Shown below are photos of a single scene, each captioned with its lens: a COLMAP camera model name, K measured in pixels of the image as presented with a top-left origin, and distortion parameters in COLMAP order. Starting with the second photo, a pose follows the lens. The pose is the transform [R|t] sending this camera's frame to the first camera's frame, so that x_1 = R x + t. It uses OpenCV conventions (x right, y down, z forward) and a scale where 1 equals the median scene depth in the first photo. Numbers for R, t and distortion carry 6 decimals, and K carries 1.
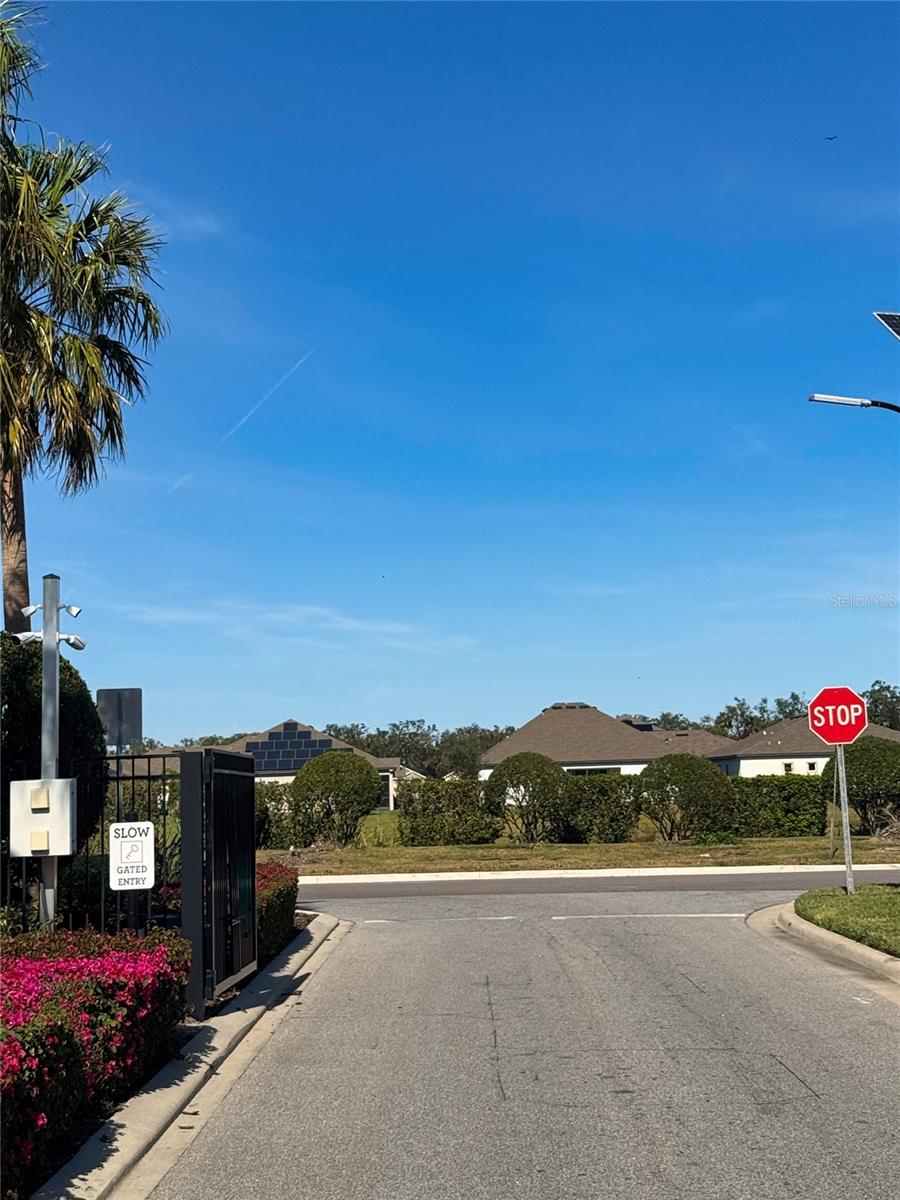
lens RADIAL K [[1669.1, 0, 452.2], [0, 1669.1, 597.4], [0, 0, 1]] dist [0.092330, 0.000000]
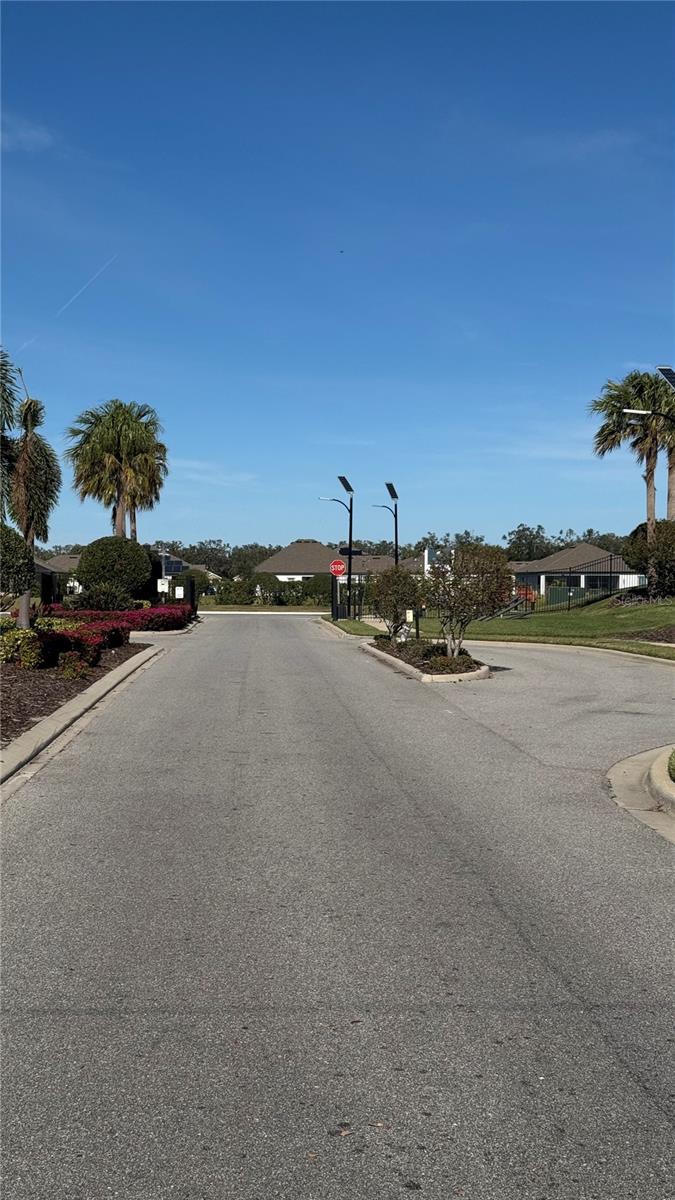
lens RADIAL K [[1687.1, 0, 338.8], [0, 1687.1, 600.5], [0, 0, 1]] dist [0.024087, 0.000000]
pose [[0.997818, 0.032611, 0.057410, 0.003159], [-0.039278, 0.992104, 0.119112, -0.057090], [-0.053073, -0.121107, 0.991220, -0.512375]]
